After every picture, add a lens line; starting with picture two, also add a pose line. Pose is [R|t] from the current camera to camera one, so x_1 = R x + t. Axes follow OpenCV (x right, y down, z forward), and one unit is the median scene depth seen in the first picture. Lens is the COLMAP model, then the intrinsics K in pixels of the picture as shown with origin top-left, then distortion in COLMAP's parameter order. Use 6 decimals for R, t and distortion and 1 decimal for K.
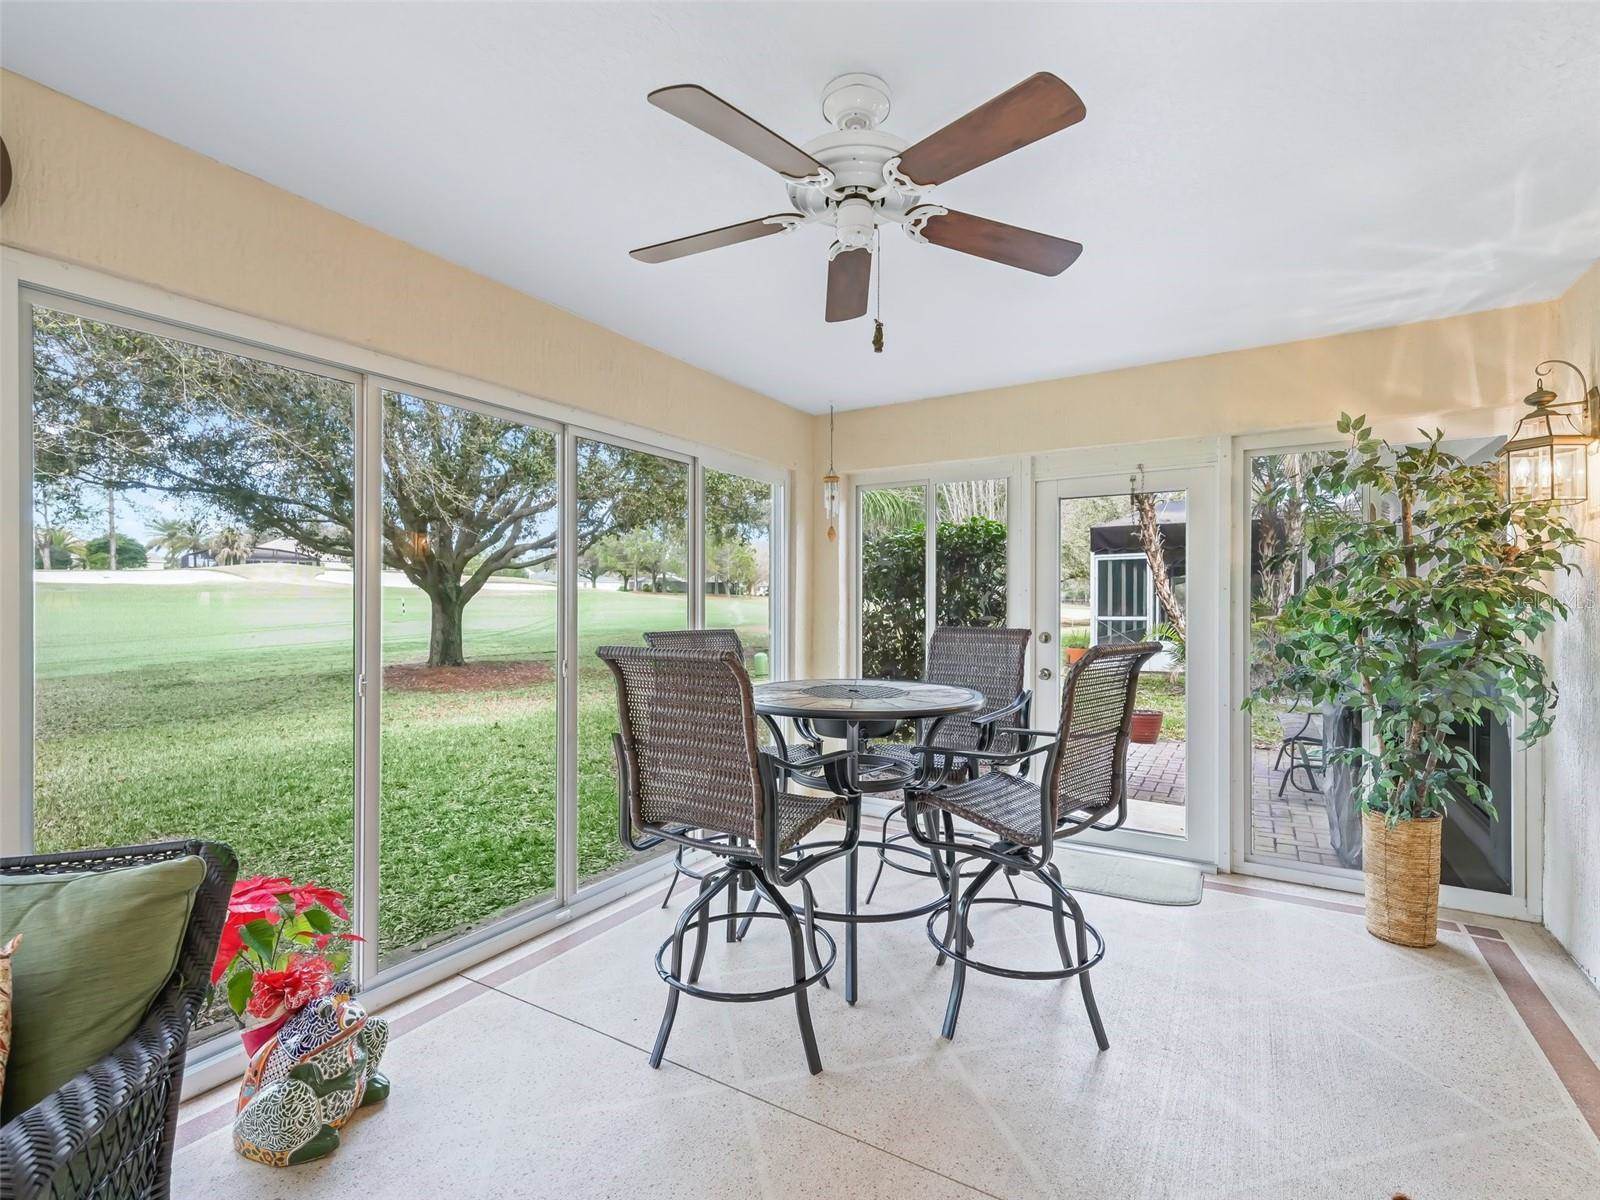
lens RADIAL K [[762.7, 0, 810.8], [0, 762.7, 598.5], [0, 0, 1]] dist [0.006246, -0.000354]
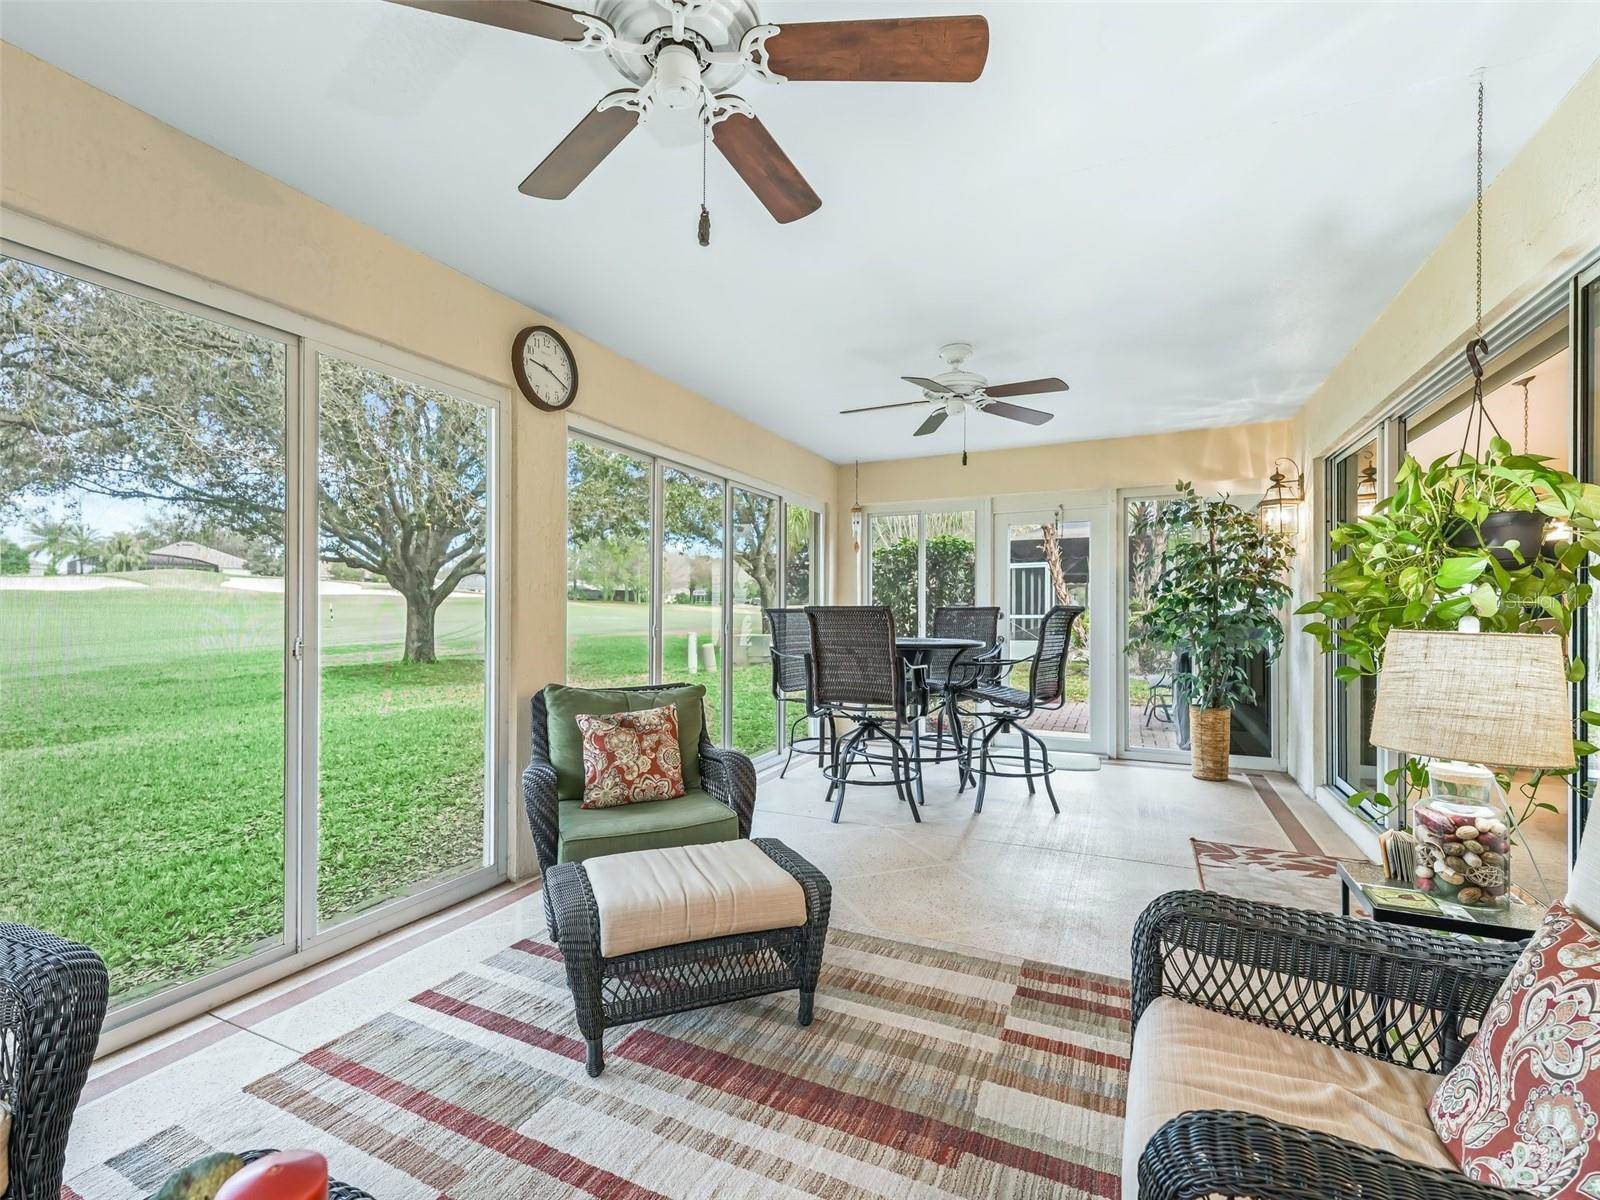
lens RADIAL K [[726.4, 0, 791.3], [0, 726.4, 600.5], [0, 0, 1]] dist [0.012705, -0.002933]
pose [[0.995852, 0.000007, 0.090987, -0.331244], [0.000579, 0.999979, -0.006408, 0.040497], [-0.090985, 0.006434, 0.995831, -0.567020]]
